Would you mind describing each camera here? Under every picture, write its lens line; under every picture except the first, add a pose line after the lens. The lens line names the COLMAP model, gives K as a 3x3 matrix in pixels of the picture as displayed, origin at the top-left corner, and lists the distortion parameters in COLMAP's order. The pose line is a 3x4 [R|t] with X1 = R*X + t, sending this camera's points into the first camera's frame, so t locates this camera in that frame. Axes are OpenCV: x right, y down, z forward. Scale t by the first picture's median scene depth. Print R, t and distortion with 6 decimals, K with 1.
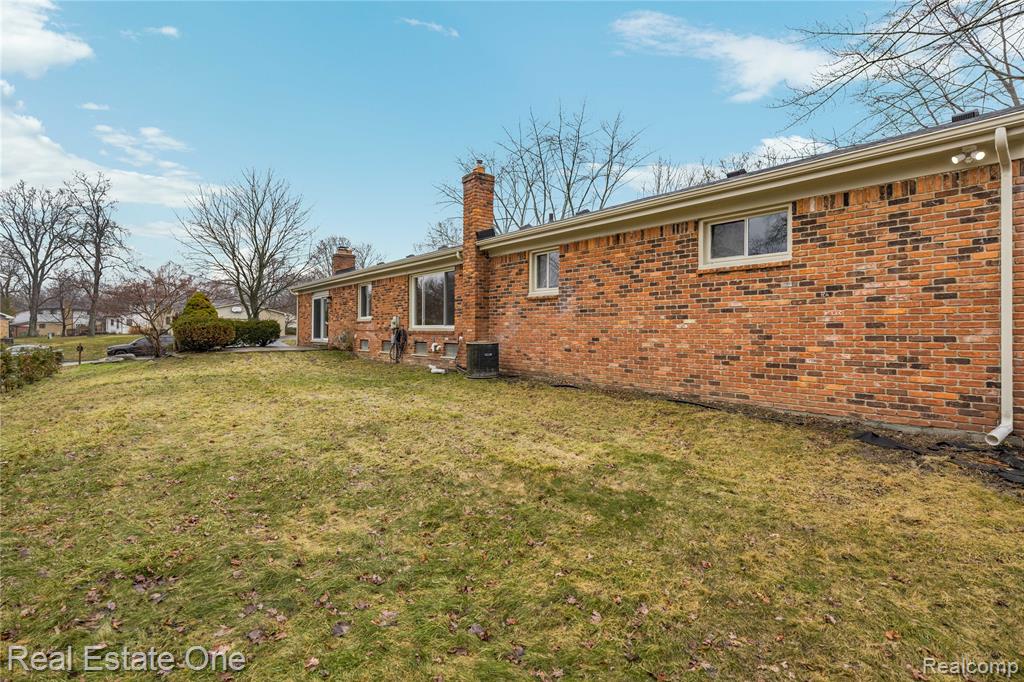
lens RADIAL K [[528.8, 0, 512.8], [0, 528.8, 336.4], [0, 0, 1]] dist [-0.000269, -0.000033]
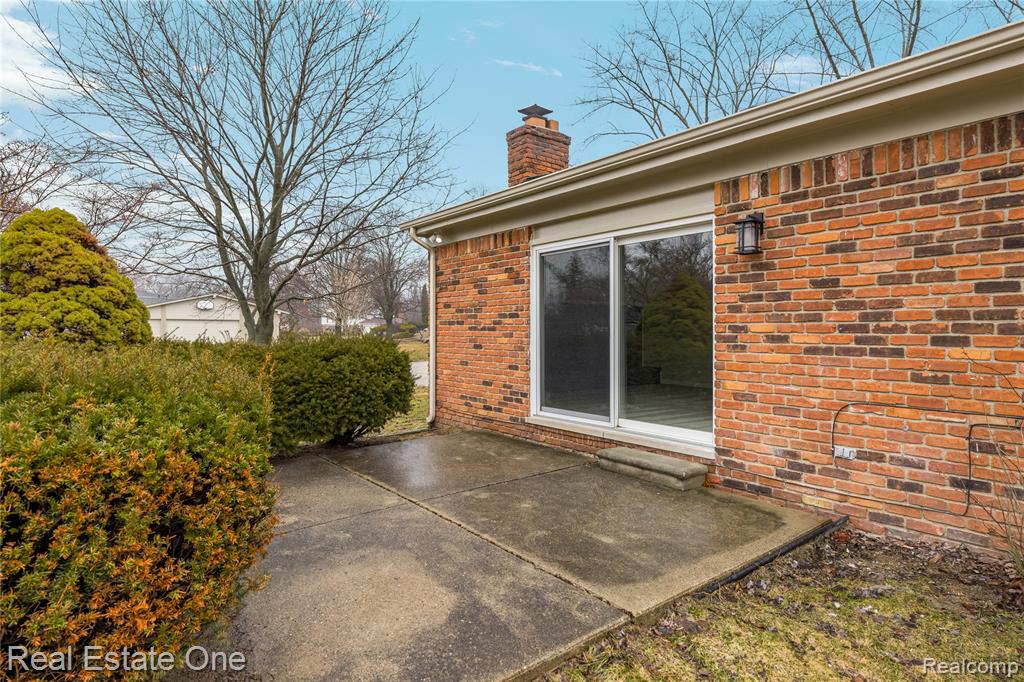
lens RADIAL K [[579.6, 0, 511.9], [0, 579.6, 335.7], [0, 0, 1]] dist [-0.000392, -0.000555]
pose [[0.999857, -0.010191, 0.013478, -0.586655], [0.010187, 0.999948, 0.000355, -0.045721], [-0.013481, -0.000218, 0.999909, 1.082154]]
